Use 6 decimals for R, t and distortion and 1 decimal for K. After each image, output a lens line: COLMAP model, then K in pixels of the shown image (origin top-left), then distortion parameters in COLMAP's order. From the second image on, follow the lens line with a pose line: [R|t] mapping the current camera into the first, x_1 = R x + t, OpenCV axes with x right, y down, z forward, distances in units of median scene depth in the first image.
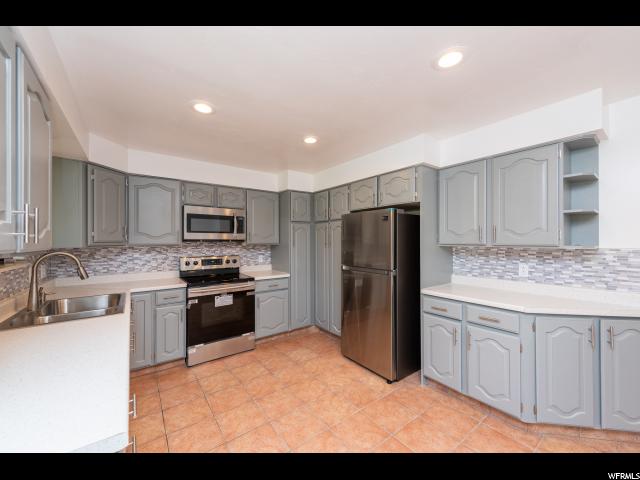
lens RADIAL K [[249.3, 0, 320.0], [0, 249.3, 240.0], [0, 0, 1]] dist [0.001787, -0.000024]
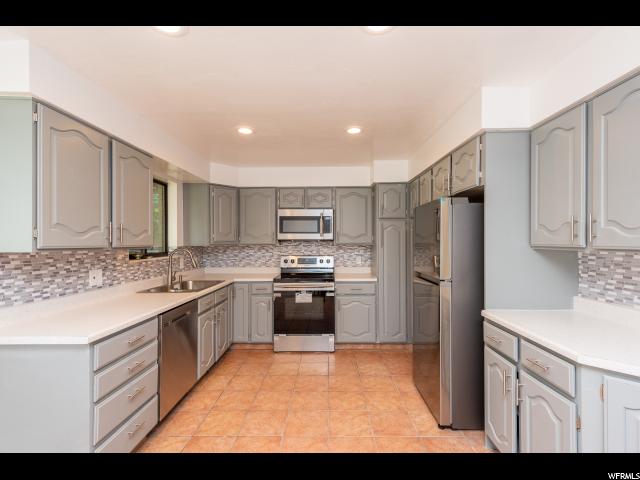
lens RADIAL K [[301.3, 0, 320.0], [0, 301.3, 240.0], [0, 0, 1]] dist [-0.000144, -0.000226]
pose [[0.793047, -0.002153, -0.609157, 0.440736], [0.003634, 0.999993, 0.001196, -0.001203], [0.609150, -0.003162, 0.793049, 0.039456]]
